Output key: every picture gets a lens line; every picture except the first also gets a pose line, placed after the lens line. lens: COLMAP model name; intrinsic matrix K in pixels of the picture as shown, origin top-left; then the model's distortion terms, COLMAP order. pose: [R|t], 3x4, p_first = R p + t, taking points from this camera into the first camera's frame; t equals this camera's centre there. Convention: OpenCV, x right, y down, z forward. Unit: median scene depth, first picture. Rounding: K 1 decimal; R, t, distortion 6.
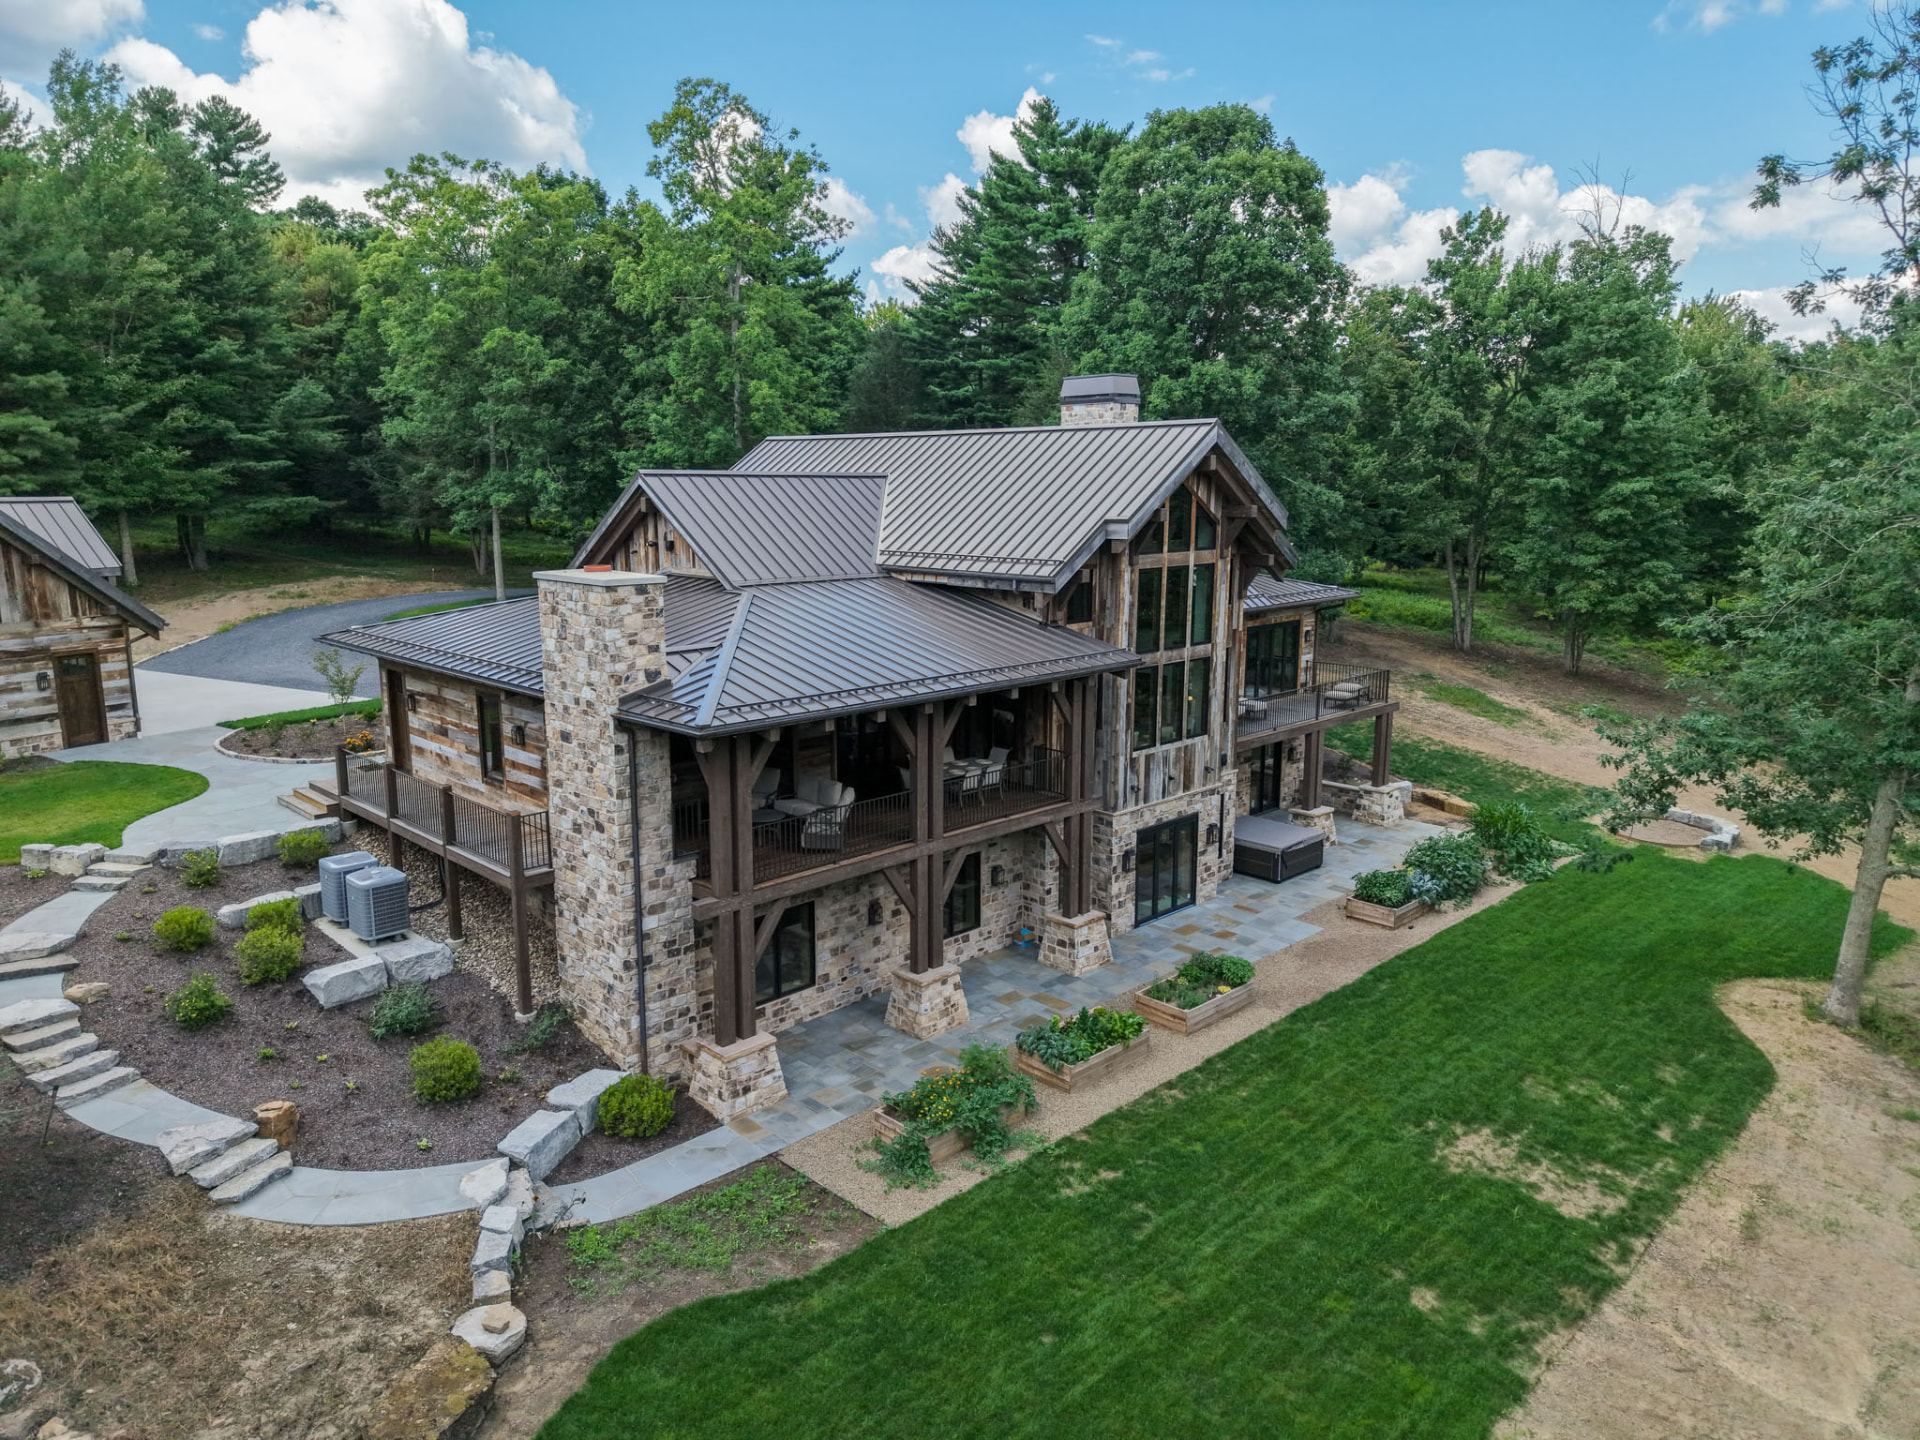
lens RADIAL K [[1281.0, 0, 960.0], [0, 1281.0, 720.0], [0, 0, 1]] dist [0.056941, -0.054841]
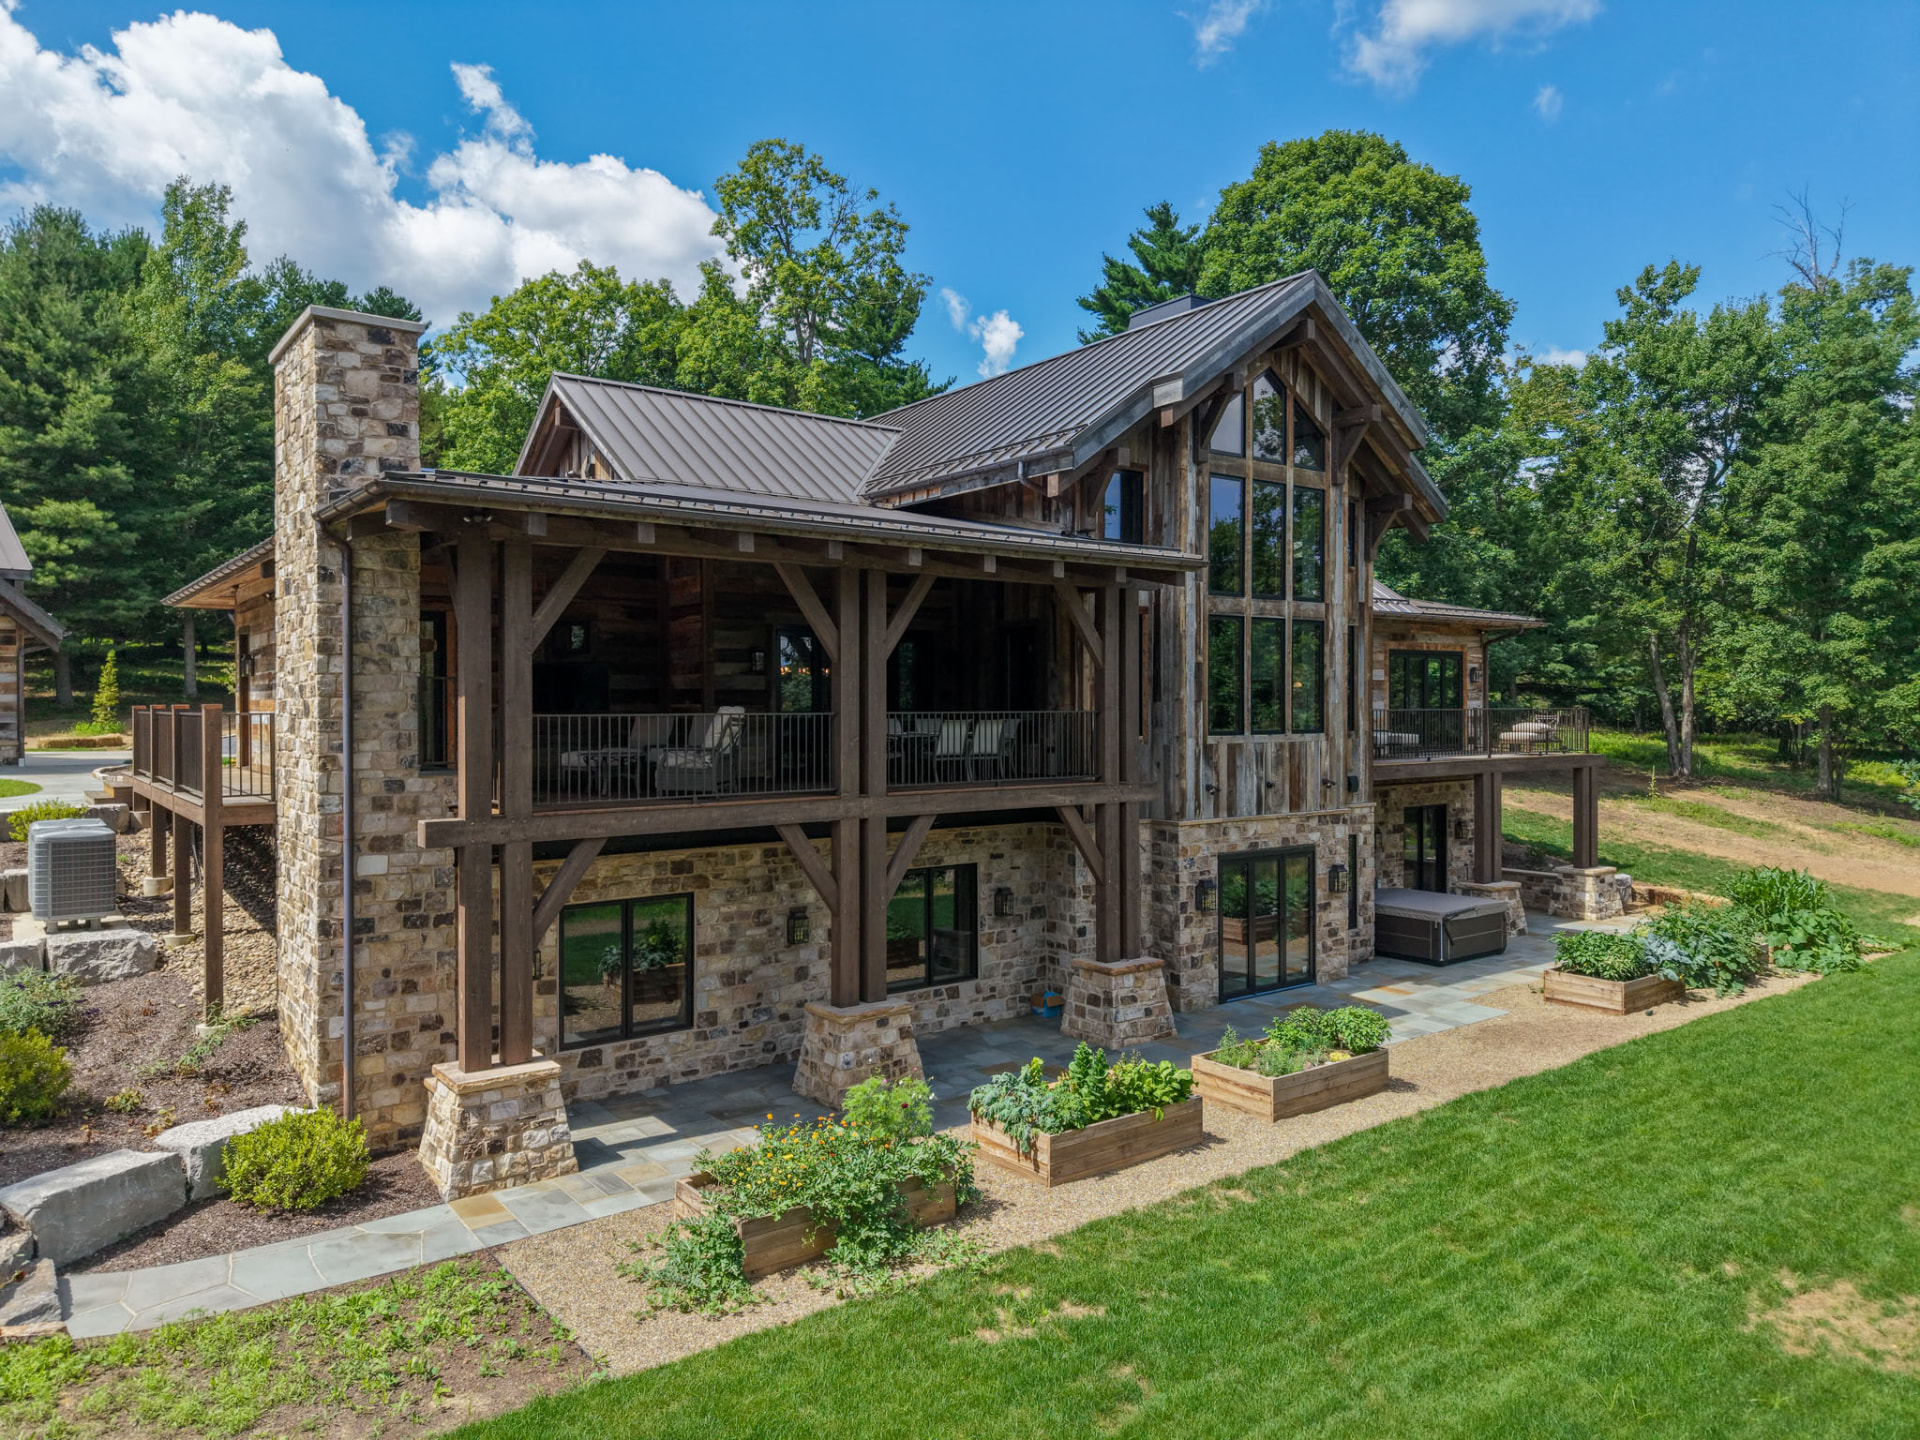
lens RADIAL K [[1286.7, 0, 956.9], [0, 1286.7, 722.9], [0, 0, 1]] dist [0.014344, 0.000299]
pose [[0.991377, -0.003692, -0.130989, 0.091772], [-0.019418, 0.984429, -0.174706, 0.143058], [0.129594, 0.175743, 0.975869, 0.303200]]
